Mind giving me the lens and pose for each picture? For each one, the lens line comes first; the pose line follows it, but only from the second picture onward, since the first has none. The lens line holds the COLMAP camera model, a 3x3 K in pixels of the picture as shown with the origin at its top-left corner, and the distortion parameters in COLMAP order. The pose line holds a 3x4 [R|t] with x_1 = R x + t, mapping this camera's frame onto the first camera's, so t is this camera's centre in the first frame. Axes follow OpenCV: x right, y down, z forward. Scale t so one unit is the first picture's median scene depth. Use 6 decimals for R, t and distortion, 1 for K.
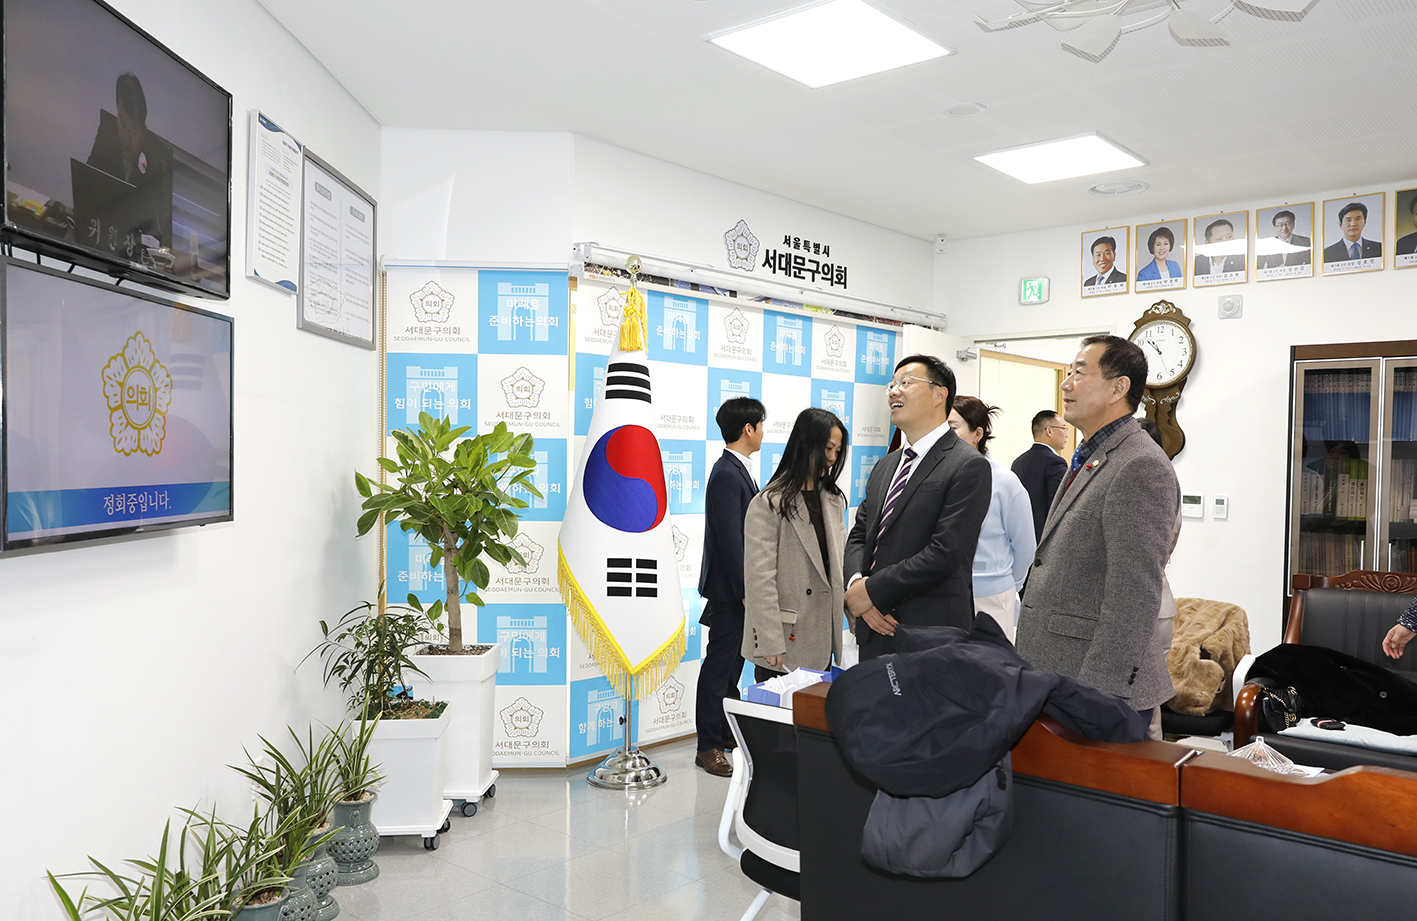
lens RADIAL K [[1101.9, 0, 709.3], [0, 1101.9, 492.3], [0, 0, 1]] dist [-0.003383, 0.000210]
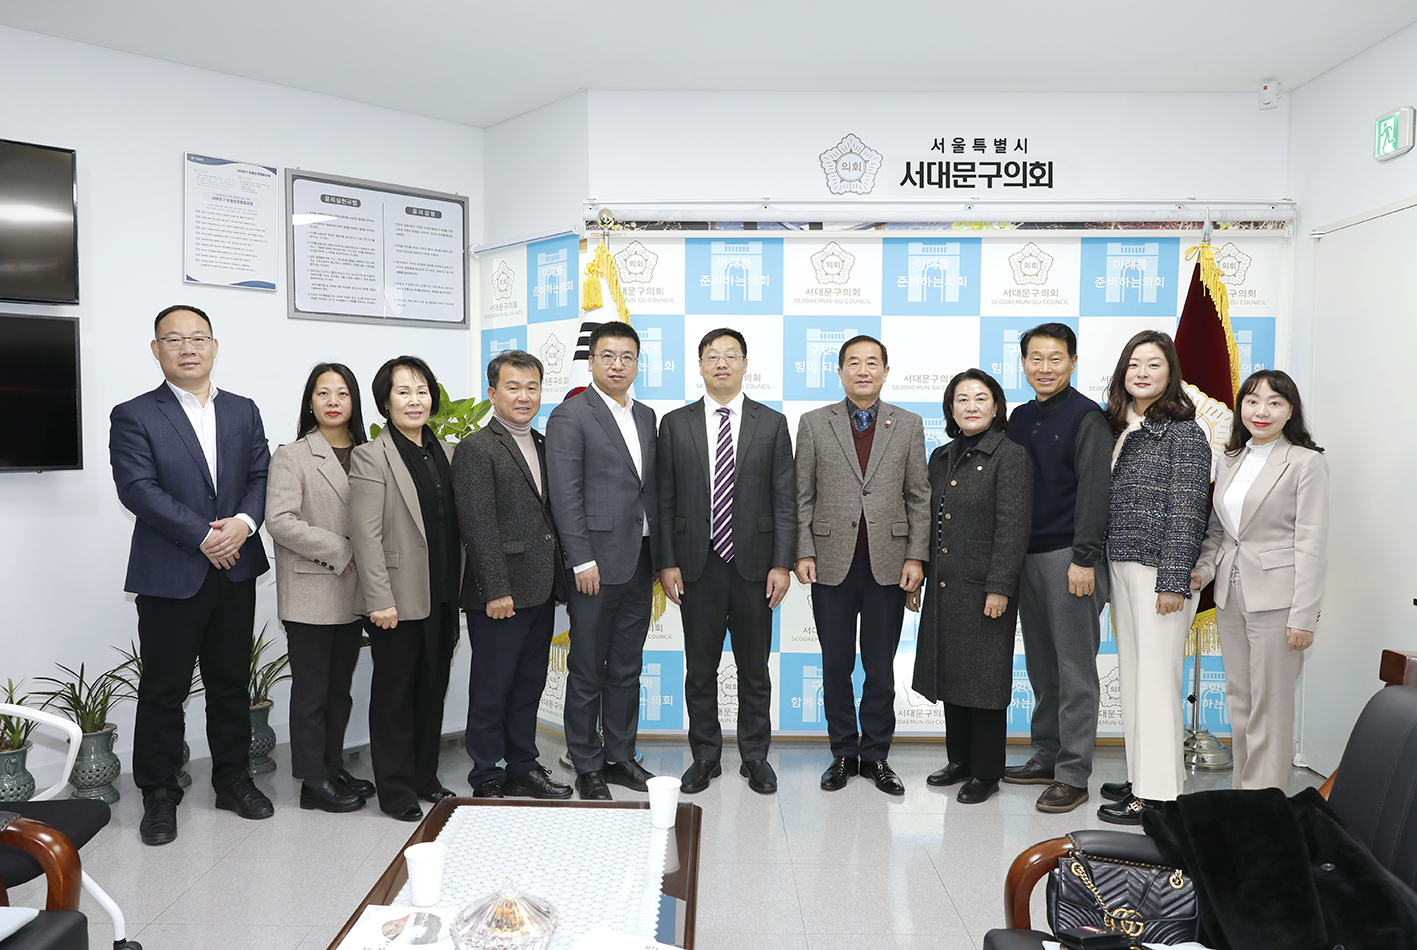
lens RADIAL K [[992.8, 0, 711.1], [0, 992.8, 472.9], [0, 0, 1]] dist [0.002499, 0.001206]
pose [[0.663105, 0.032770, -0.747809, 0.507019], [-0.016489, 0.999438, 0.029175, -0.011013], [0.748345, -0.007016, 0.663273, 0.404382]]
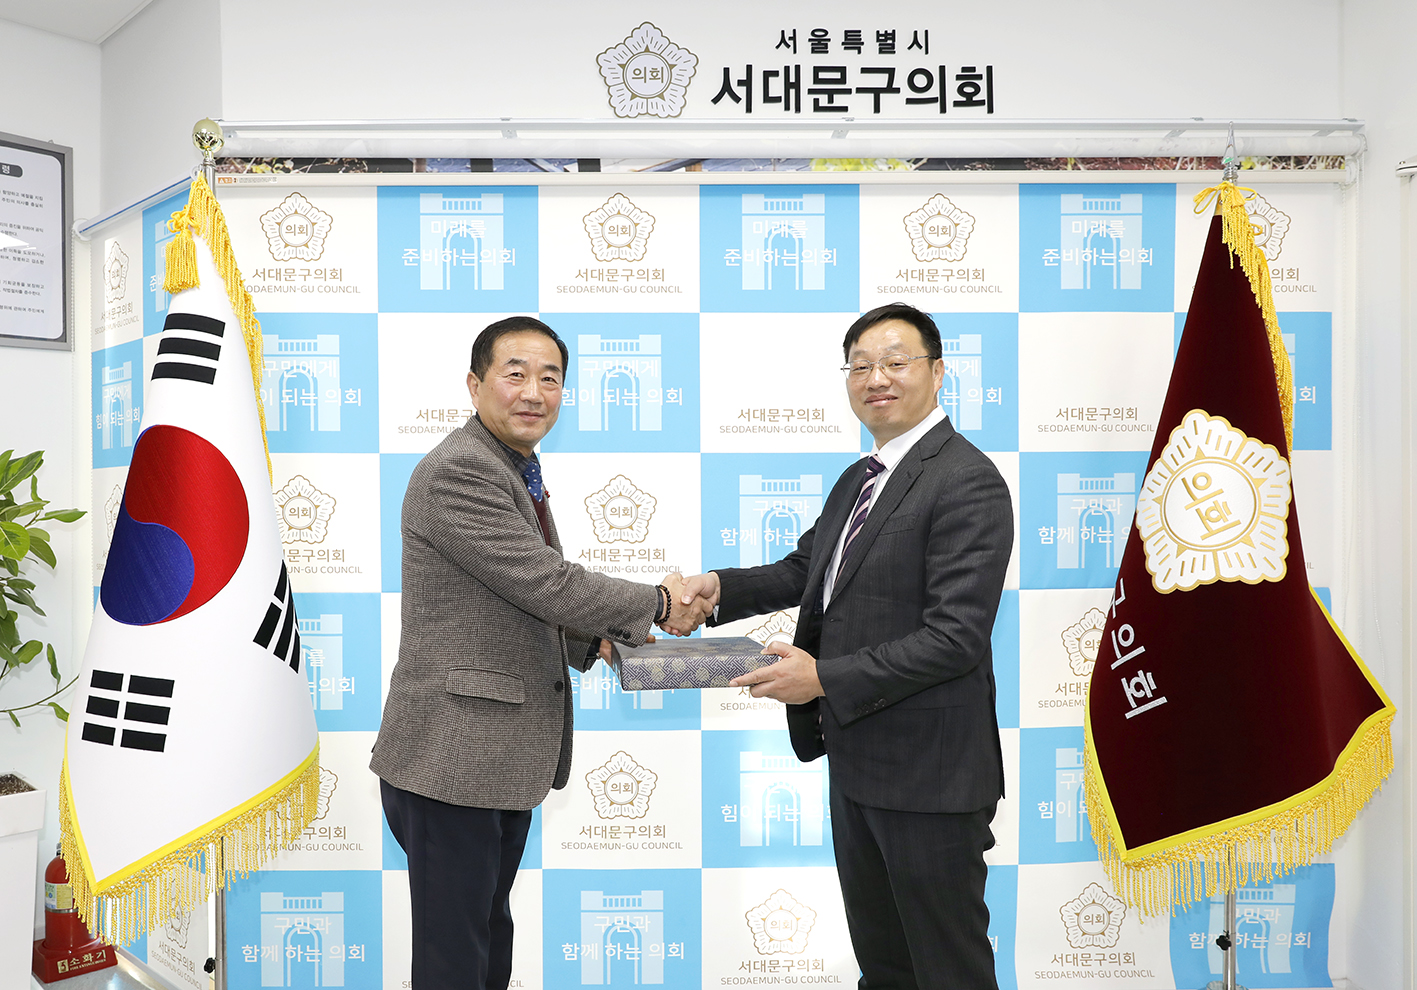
lens RADIAL K [[1031.2, 0, 621.3], [0, 1031.2, 513.0], [0, 0, 1]] dist [-0.001664, 0.002626]
pose [[0.684751, -0.008203, -0.728731, 0.355801], [-0.007266, 0.999810, -0.018083, -0.008442], [0.728741, 0.017678, 0.684561, 0.637949]]
